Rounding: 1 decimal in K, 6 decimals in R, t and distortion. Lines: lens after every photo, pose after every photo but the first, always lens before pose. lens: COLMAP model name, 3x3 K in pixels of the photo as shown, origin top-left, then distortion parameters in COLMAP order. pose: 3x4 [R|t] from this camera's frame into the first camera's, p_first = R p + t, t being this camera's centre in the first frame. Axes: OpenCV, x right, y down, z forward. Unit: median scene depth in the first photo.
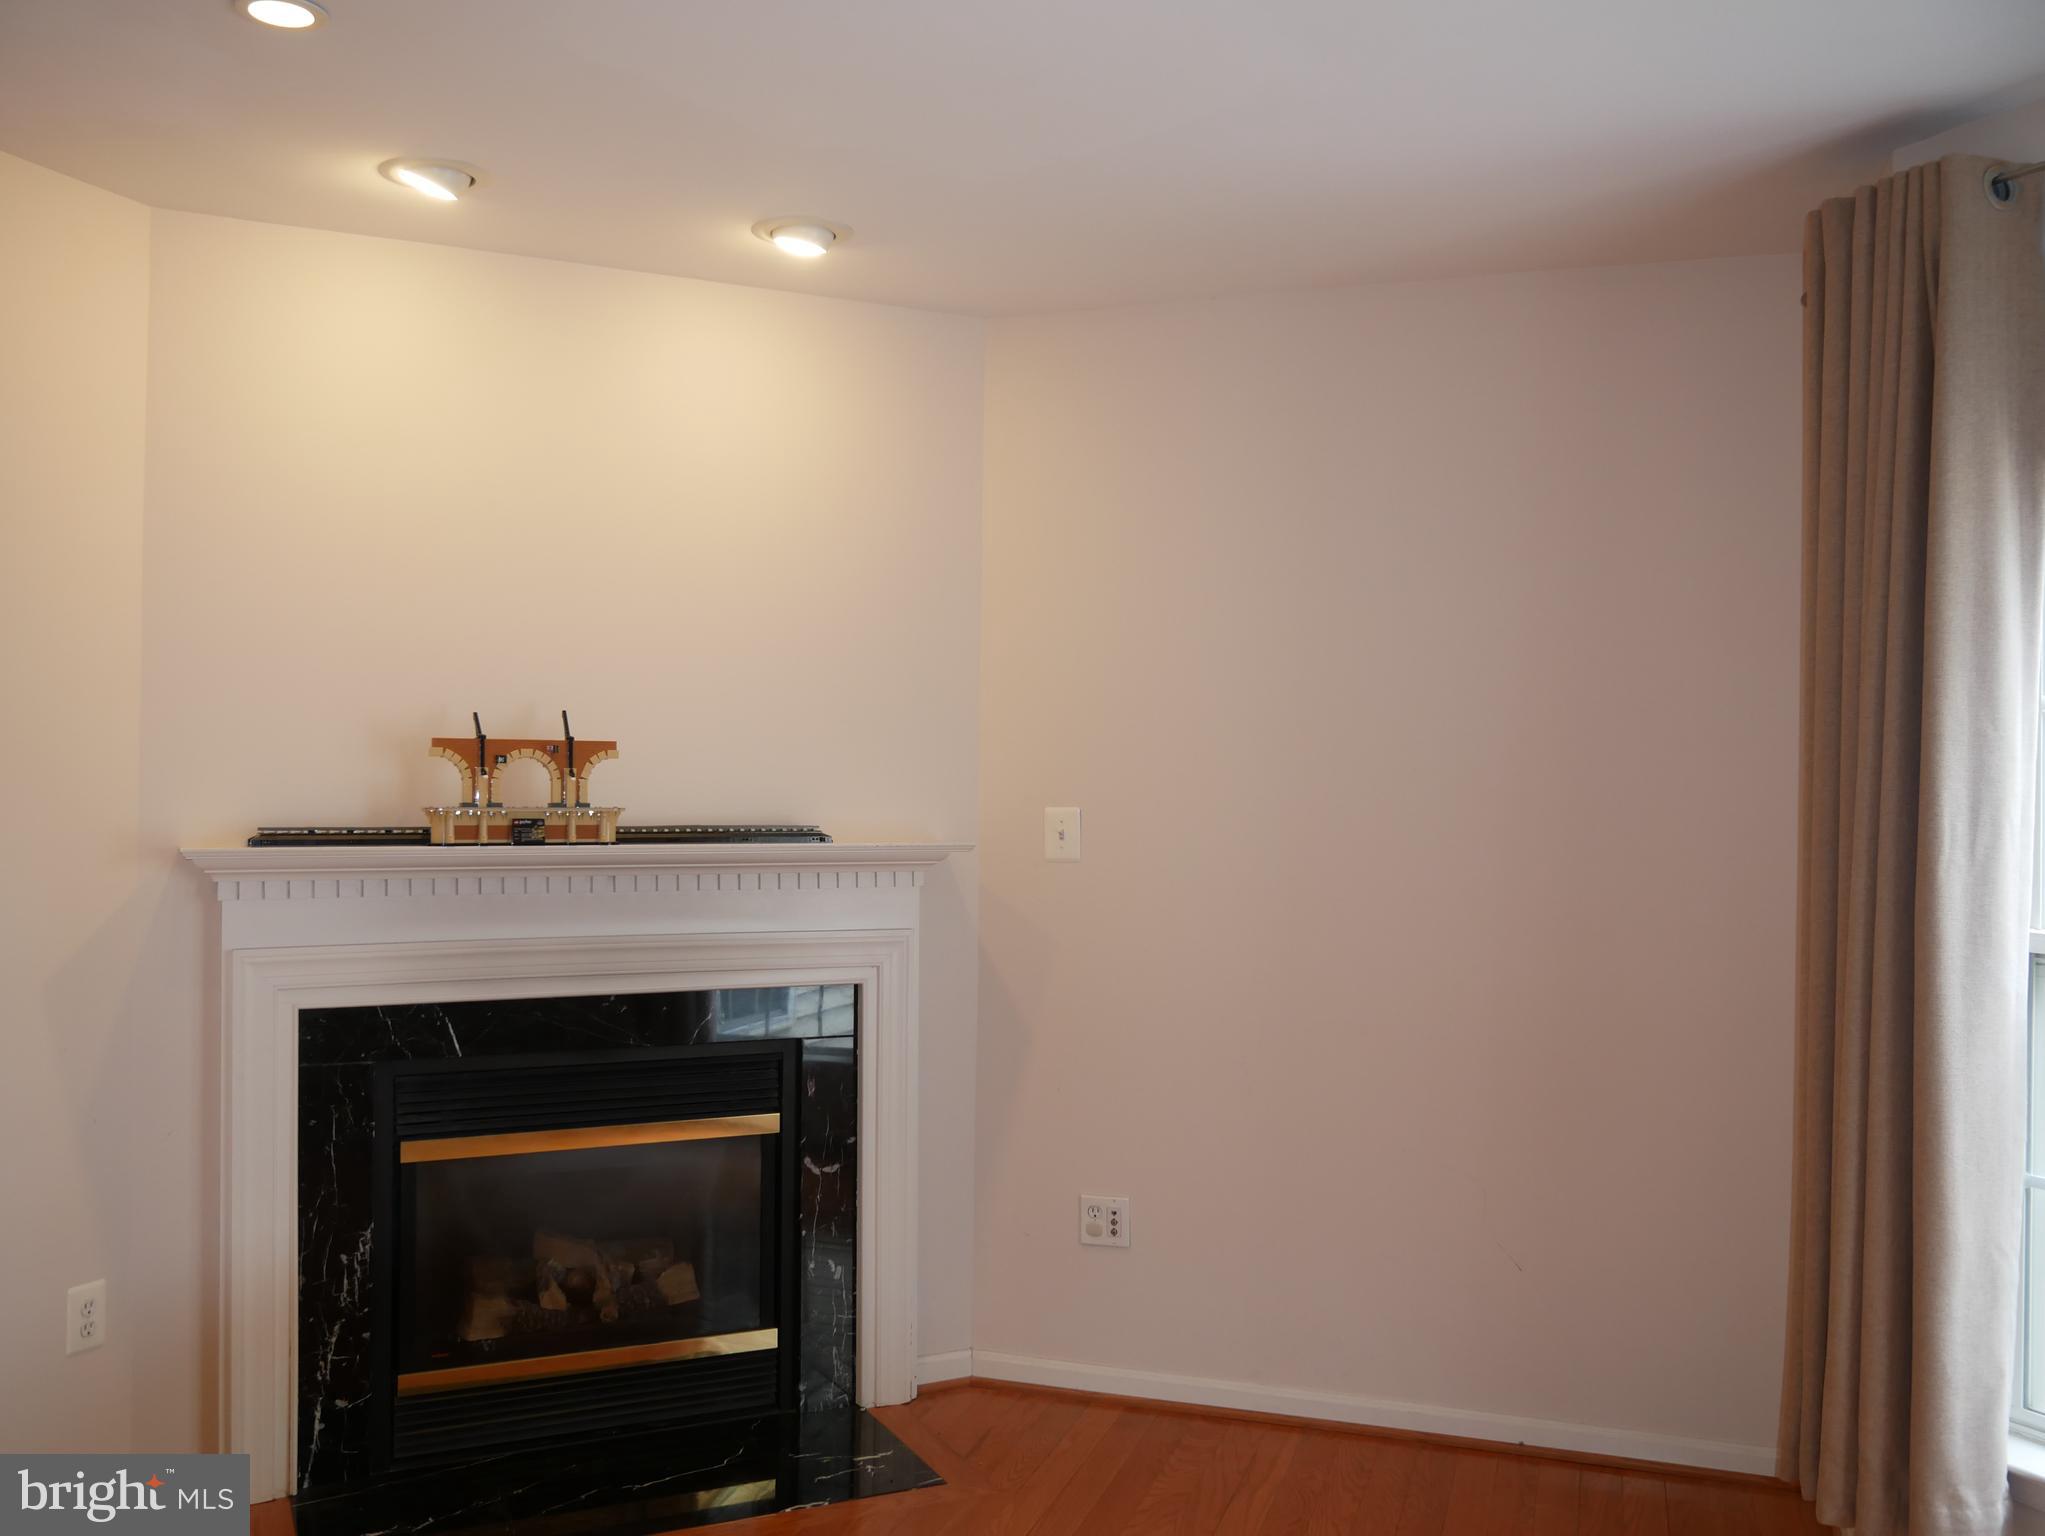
lens RADIAL K [[1746.8, 0, 982.8], [0, 1746.8, 782.7], [0, 0, 1]] dist [-0.031380, 0.023097]
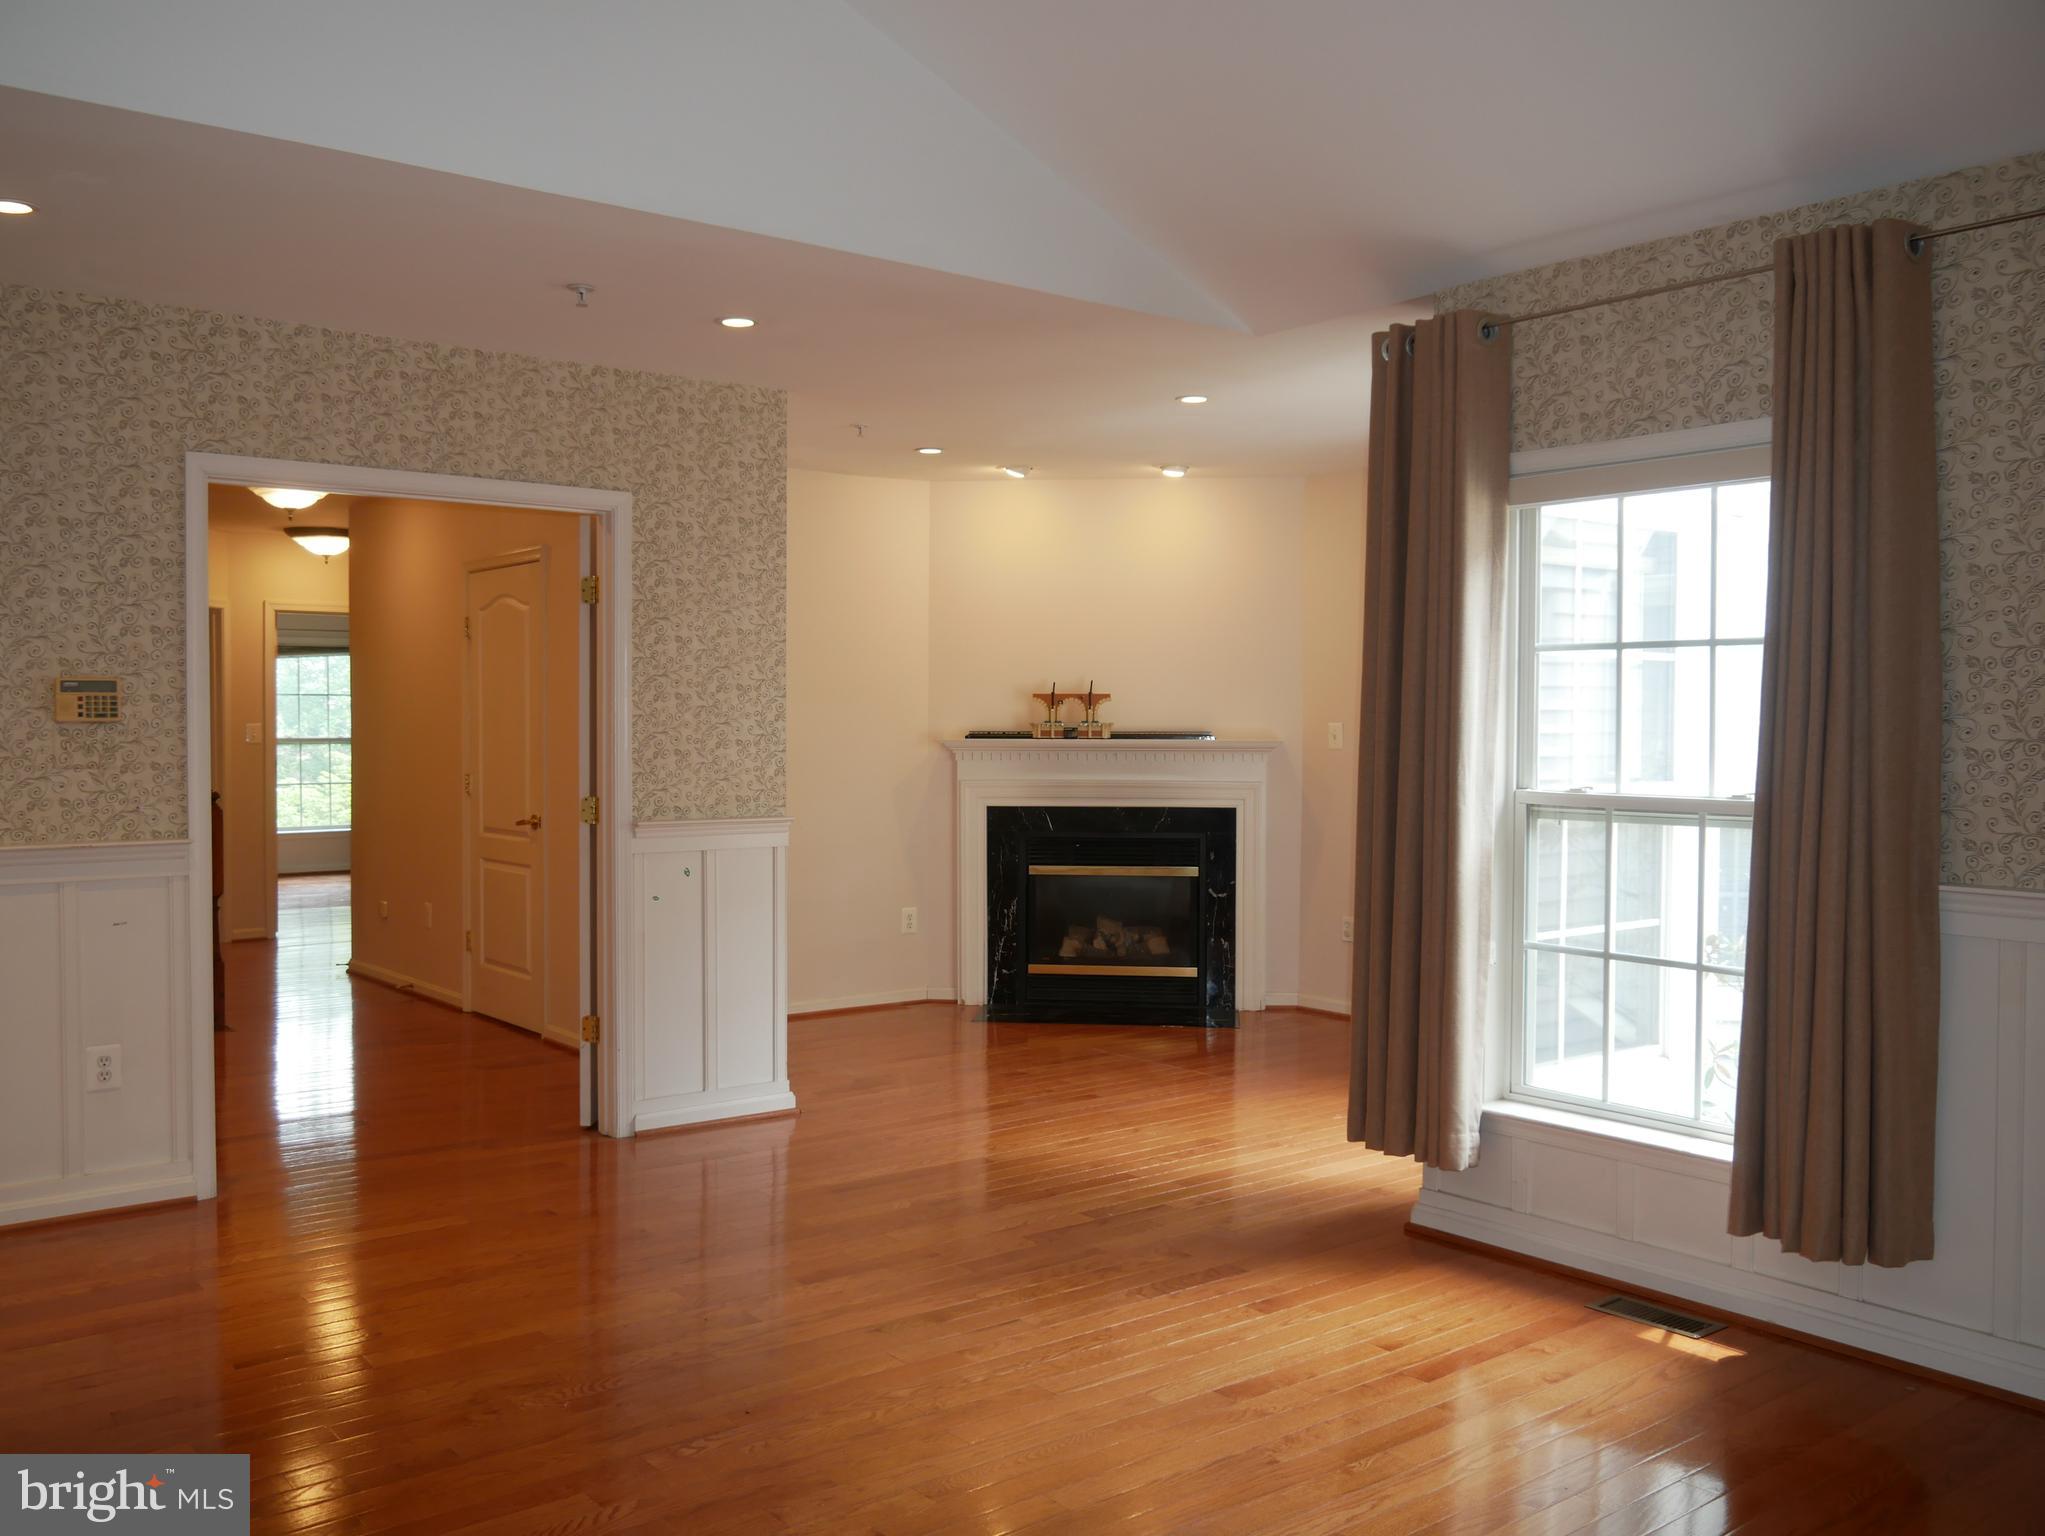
lens RADIAL K [[1746.8, 0, 1021.8], [0, 1746.8, 773.2], [0, 0, 1]] dist [-0.031380, 0.023097]
pose [[0.841225, 0.009508, -0.540602, 0.957688], [0.006257, 0.999607, 0.027317, 0.017553], [0.540649, -0.026362, 0.840835, -1.016449]]
